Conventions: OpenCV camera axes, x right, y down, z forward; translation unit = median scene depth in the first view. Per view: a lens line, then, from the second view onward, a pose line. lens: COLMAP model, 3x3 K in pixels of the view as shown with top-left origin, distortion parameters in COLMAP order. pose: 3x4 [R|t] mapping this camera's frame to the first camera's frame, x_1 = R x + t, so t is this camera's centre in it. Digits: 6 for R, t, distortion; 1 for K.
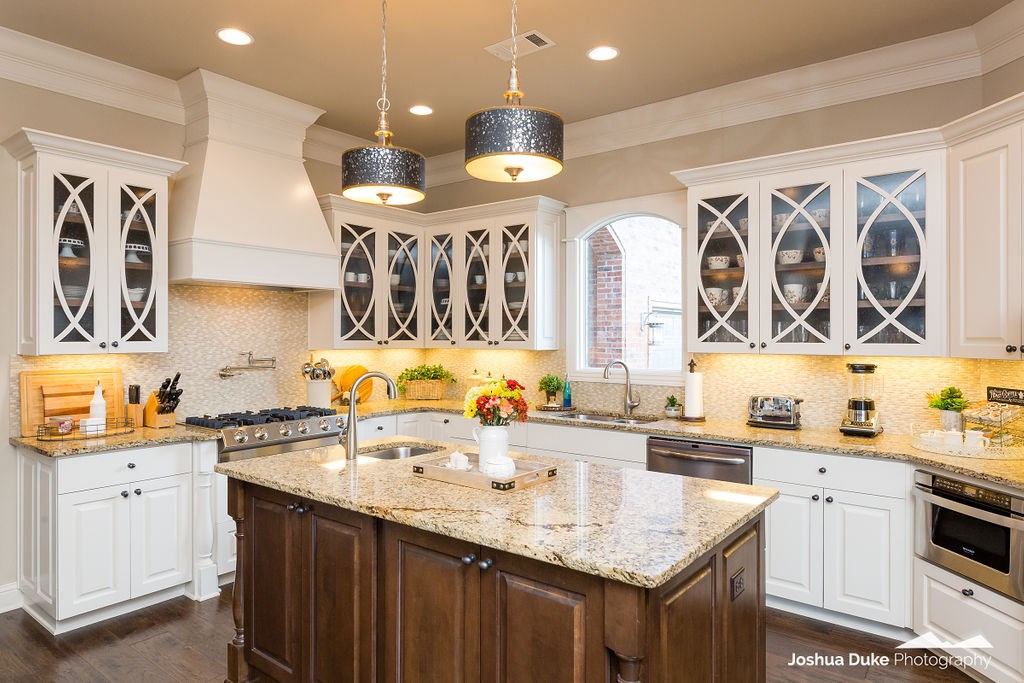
lens RADIAL K [[631.2, 0, 515.7], [0, 631.2, 337.9], [0, 0, 1]] dist [0.004691, -0.001181]
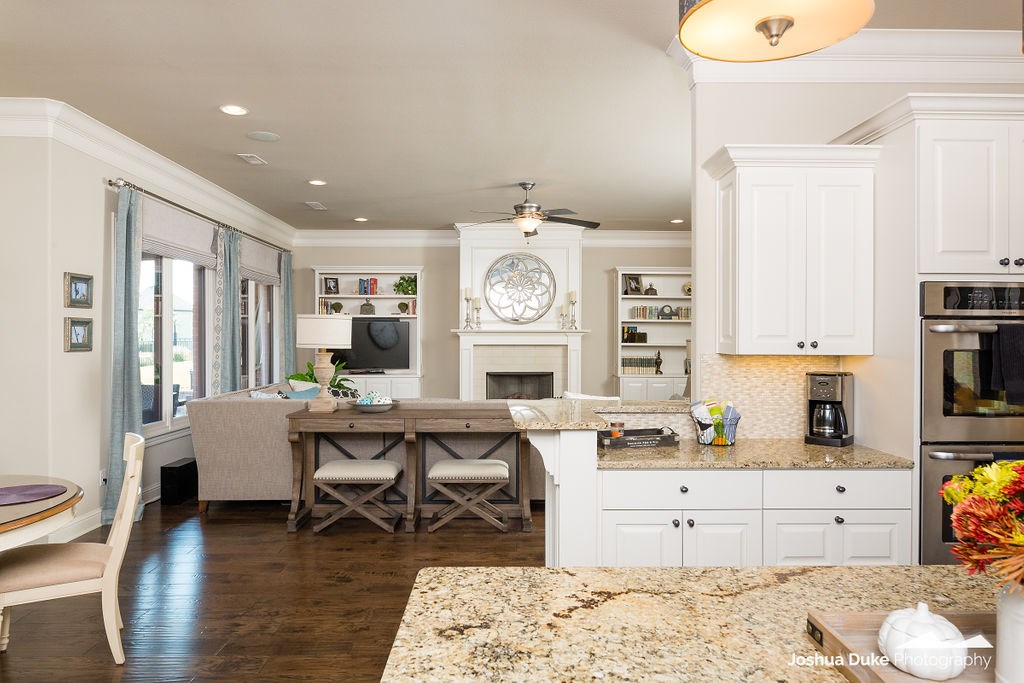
lens RADIAL K [[660.7, 0, 511.6], [0, 660.7, 340.1], [0, 0, 1]] dist [0.006938, 0.002140]
pose [[-0.782826, -0.001839, -0.622238, 0.291468], [-0.005040, 0.999982, 0.003386, 0.001022], [0.622220, 0.005787, -0.782821, 0.726647]]
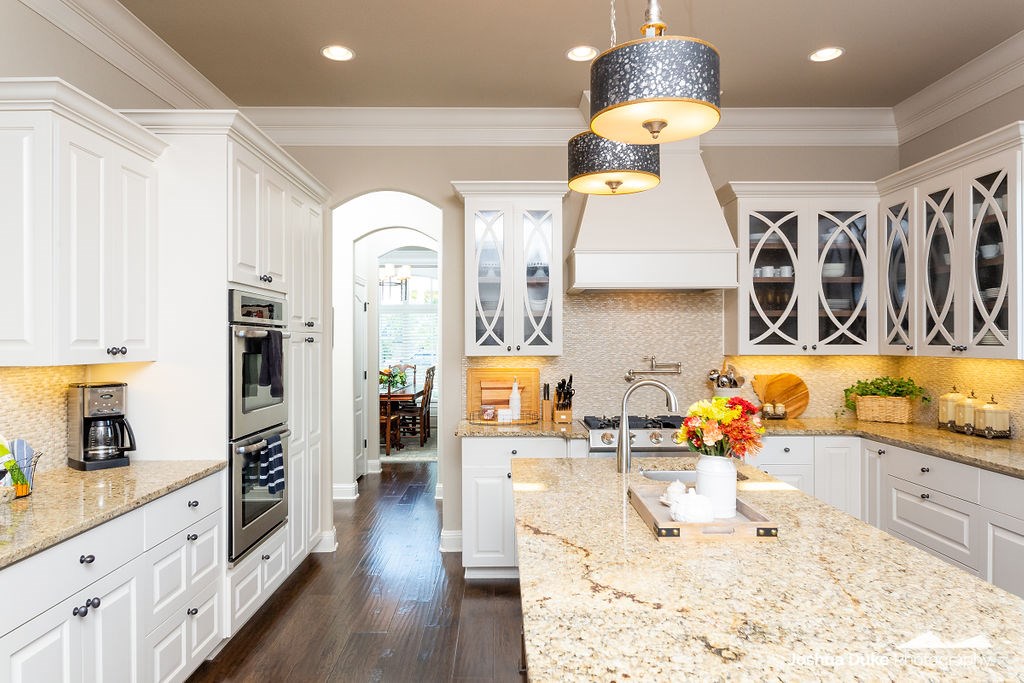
lens RADIAL K [[660.7, 0, 507.0], [0, 660.7, 342.4], [0, 0, 1]] dist [0.006938, 0.002140]
pose [[0.616839, -0.003036, -0.787084, 0.291989], [0.003032, 0.999994, -0.001481, 0.000978], [0.787084, -0.001472, 0.616844, 0.198146]]
